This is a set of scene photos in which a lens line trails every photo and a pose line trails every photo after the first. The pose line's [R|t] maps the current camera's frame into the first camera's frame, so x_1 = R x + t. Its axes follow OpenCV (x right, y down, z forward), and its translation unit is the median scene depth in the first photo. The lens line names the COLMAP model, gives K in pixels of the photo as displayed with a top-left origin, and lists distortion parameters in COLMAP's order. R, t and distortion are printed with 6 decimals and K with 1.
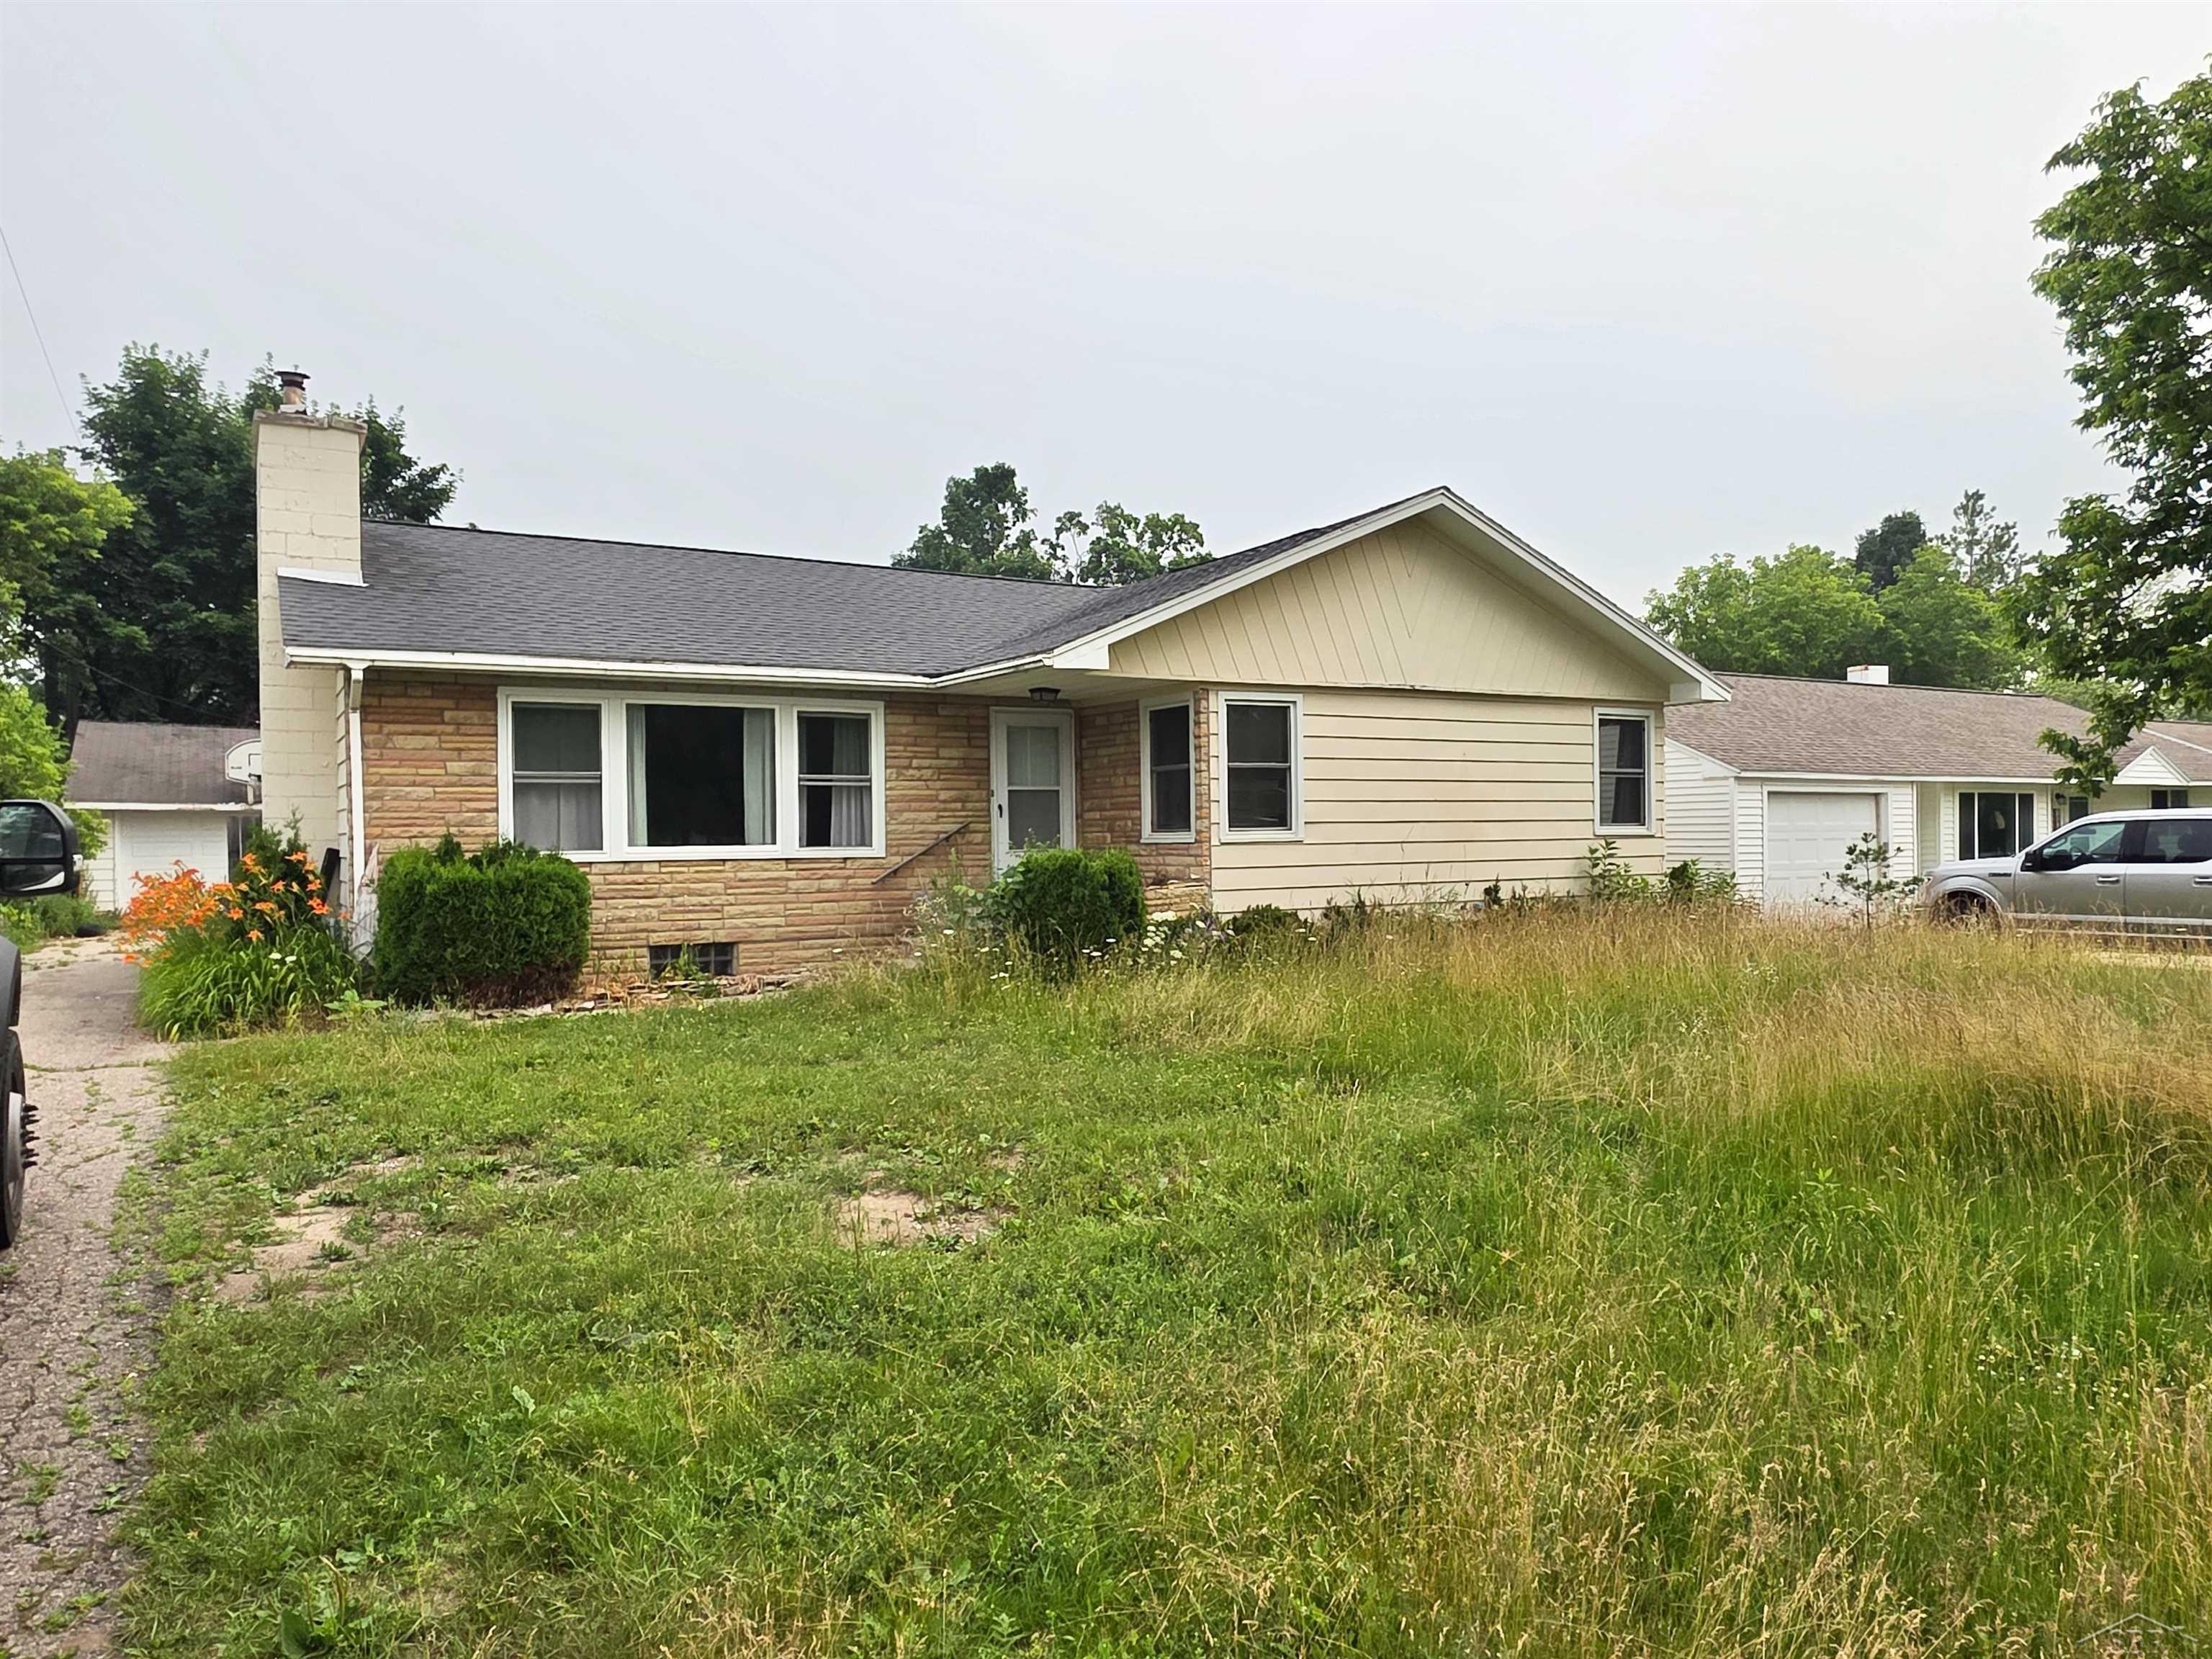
lens RADIAL K [[1468.2, 0, 1109.3], [0, 1468.2, 843.6], [0, 0, 1]] dist [0.005331, -0.004720]
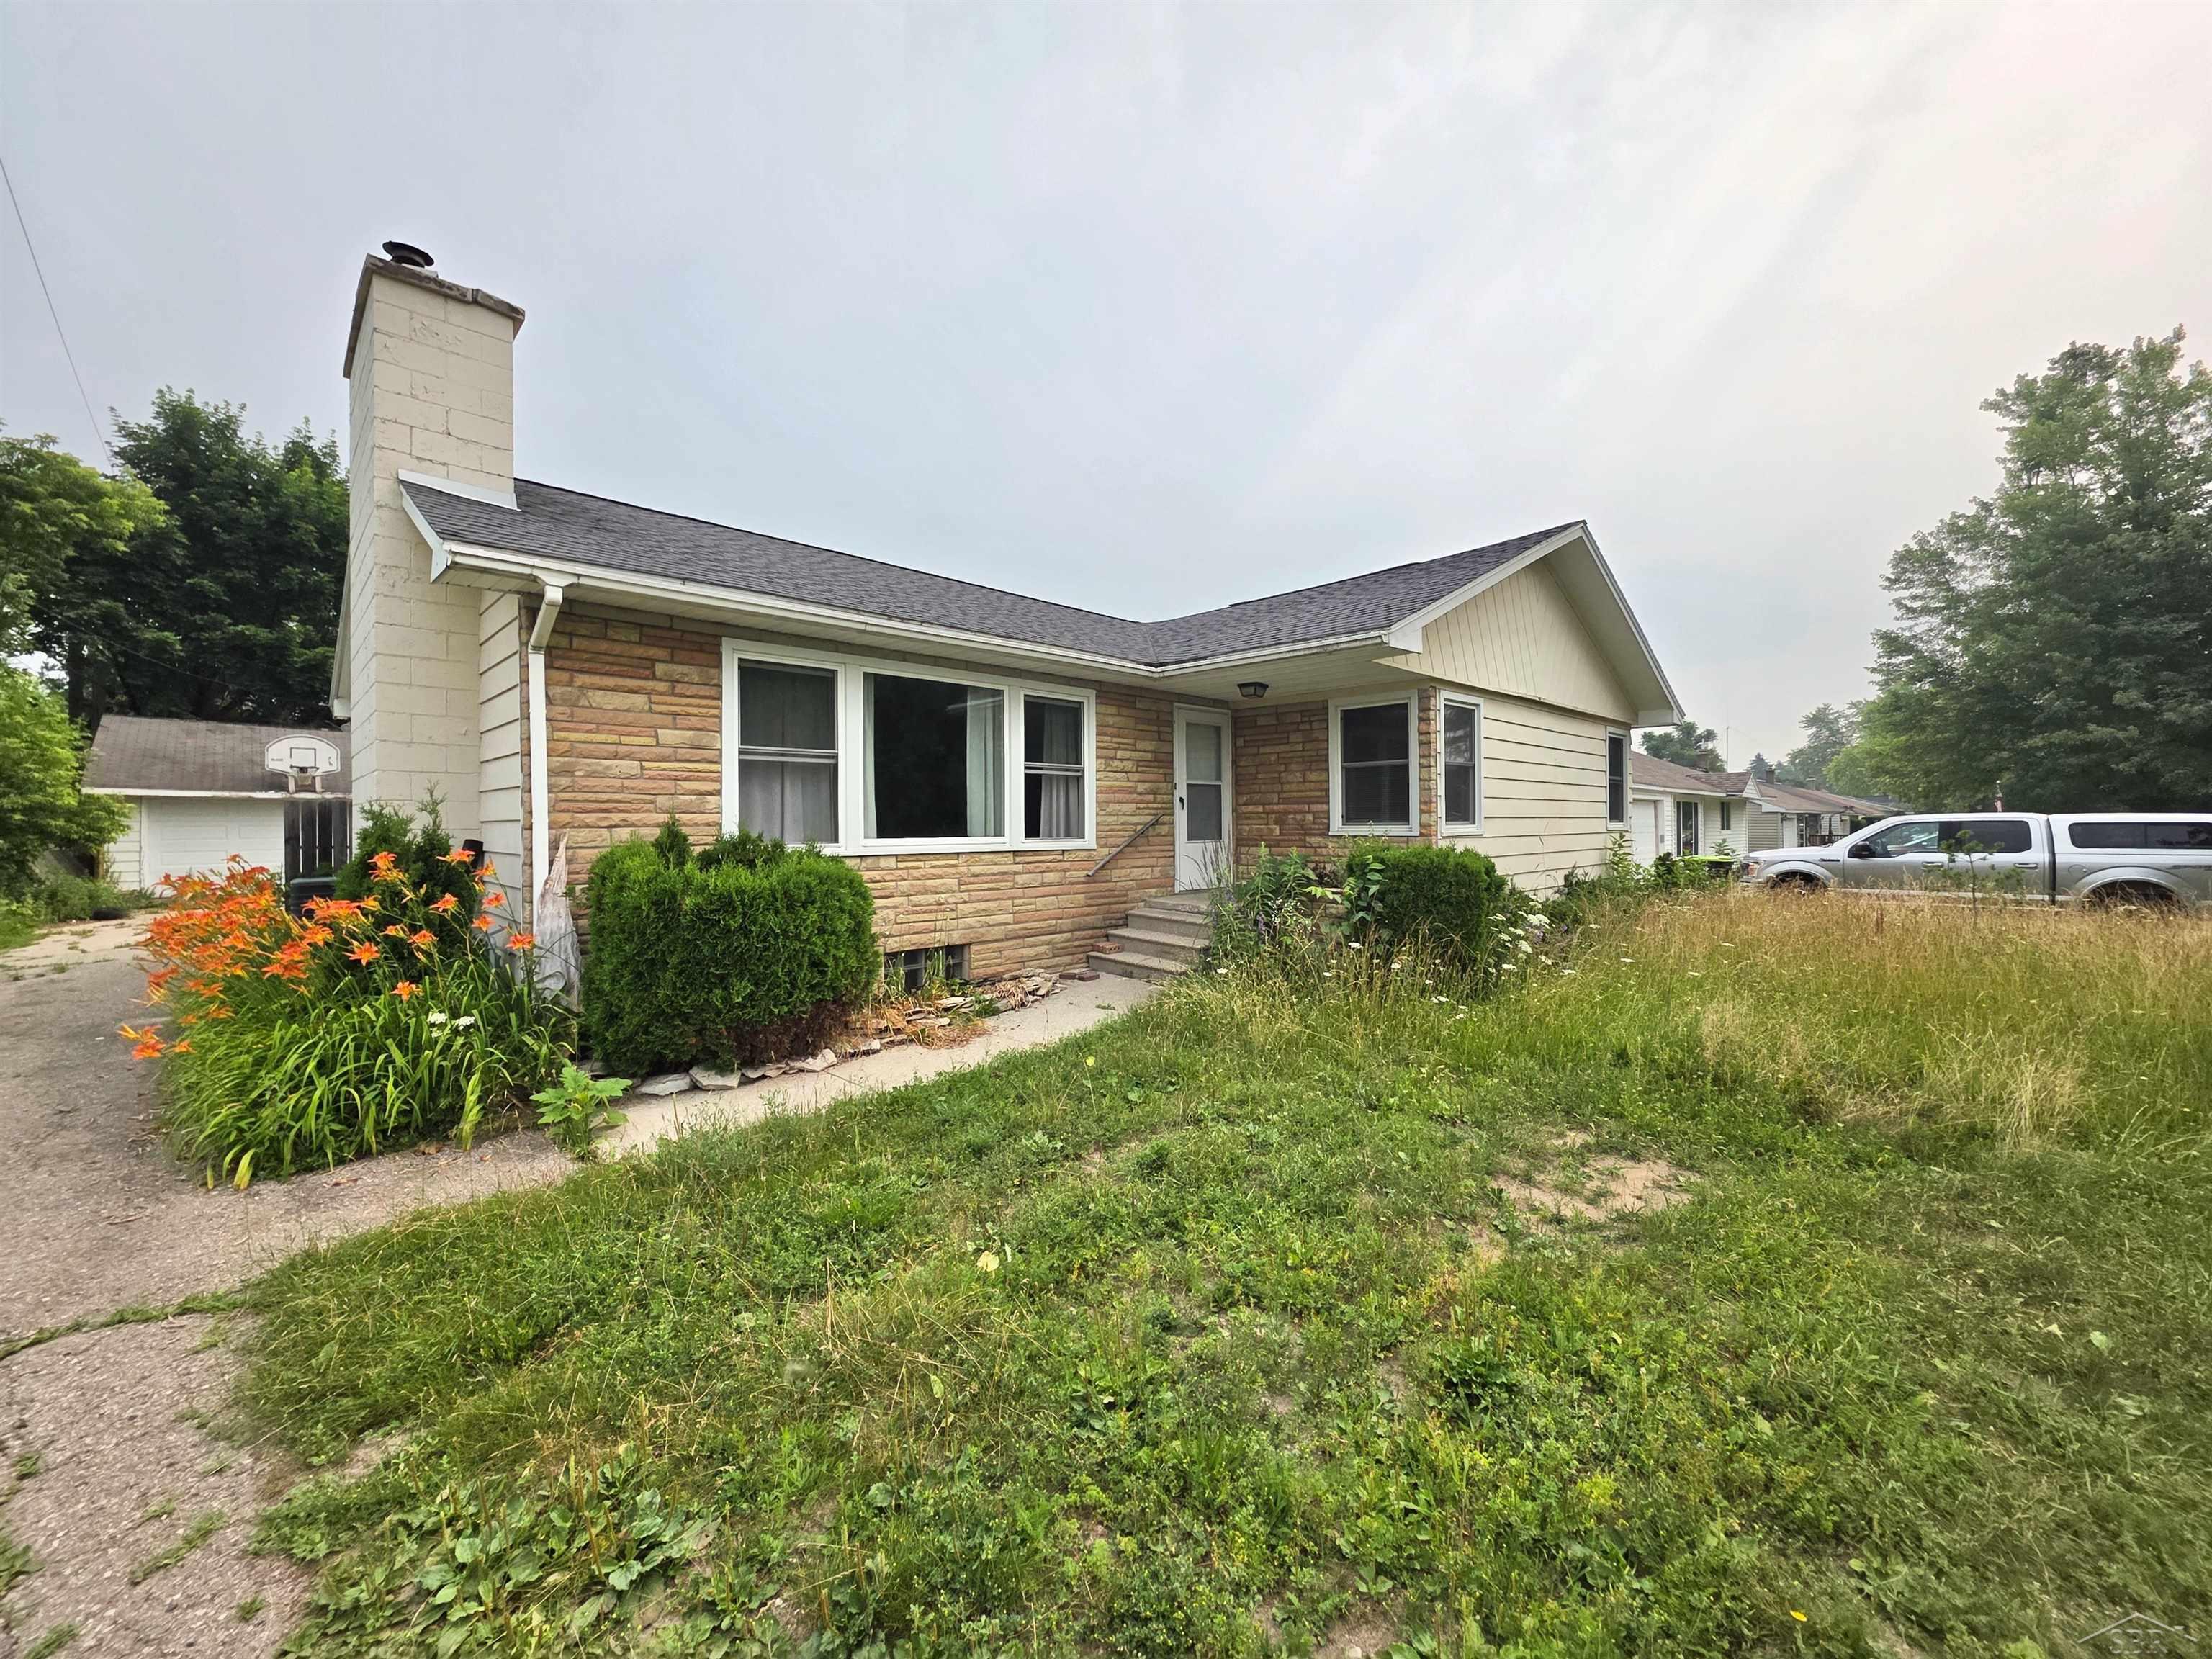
lens RADIAL K [[882.7, 0, 1109.3], [0, 882.7, 824.9], [0, 0, 1]] dist [0.001027, -0.000009]
pose [[0.972838, 0.006611, 0.231391, -0.280419], [-0.005256, 0.999965, -0.006473, -0.003069], [-0.231426, 0.005081, 0.972839, 0.423809]]
